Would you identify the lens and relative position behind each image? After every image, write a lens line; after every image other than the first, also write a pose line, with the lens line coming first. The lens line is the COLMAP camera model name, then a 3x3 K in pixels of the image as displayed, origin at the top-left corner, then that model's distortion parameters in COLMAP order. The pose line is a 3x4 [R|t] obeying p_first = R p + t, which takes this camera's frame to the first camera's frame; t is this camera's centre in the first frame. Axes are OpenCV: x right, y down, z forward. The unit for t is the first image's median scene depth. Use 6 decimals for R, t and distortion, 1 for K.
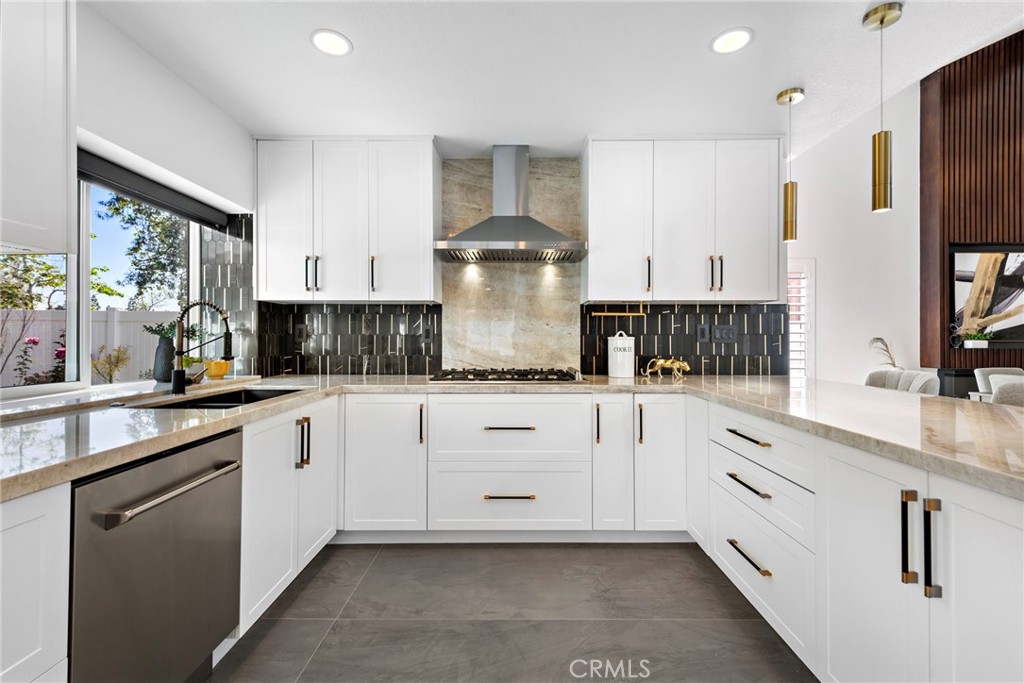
lens RADIAL K [[409.7, 0, 512.7], [0, 409.7, 340.0], [0, 0, 1]] dist [0.010825, -0.000877]
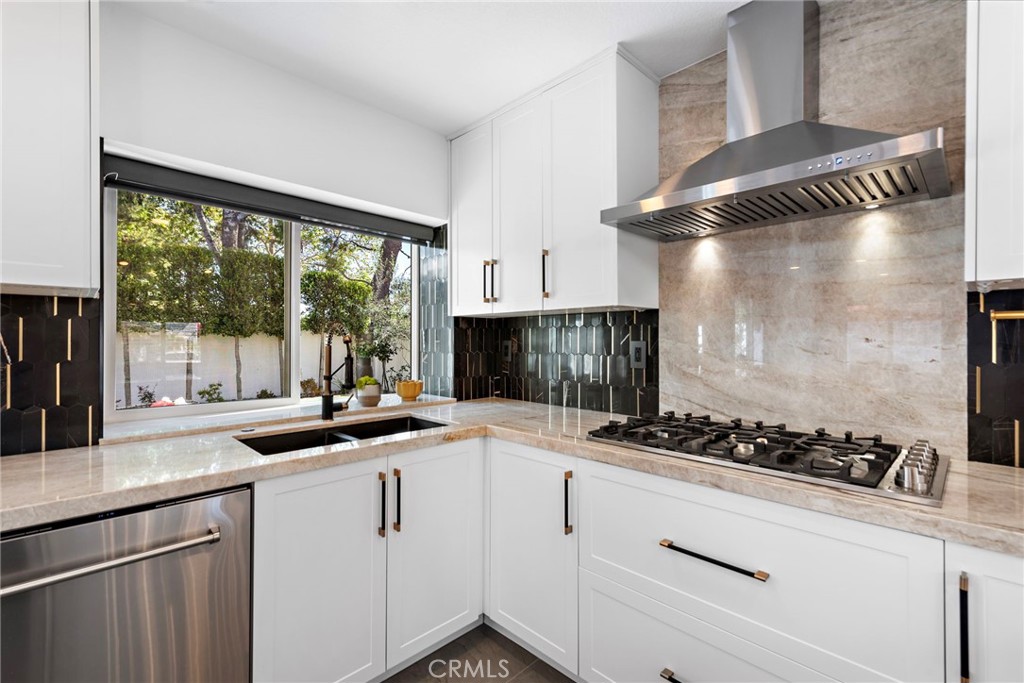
lens RADIAL K [[446.1, 0, 514.3], [0, 446.1, 343.8], [0, 0, 1]] dist [0.005708, -0.000415]
pose [[0.716077, 0.002770, -0.698016, 0.153150], [-0.005712, 0.999982, -0.001892, -0.030635], [0.697998, 0.005342, 0.716079, 0.349259]]
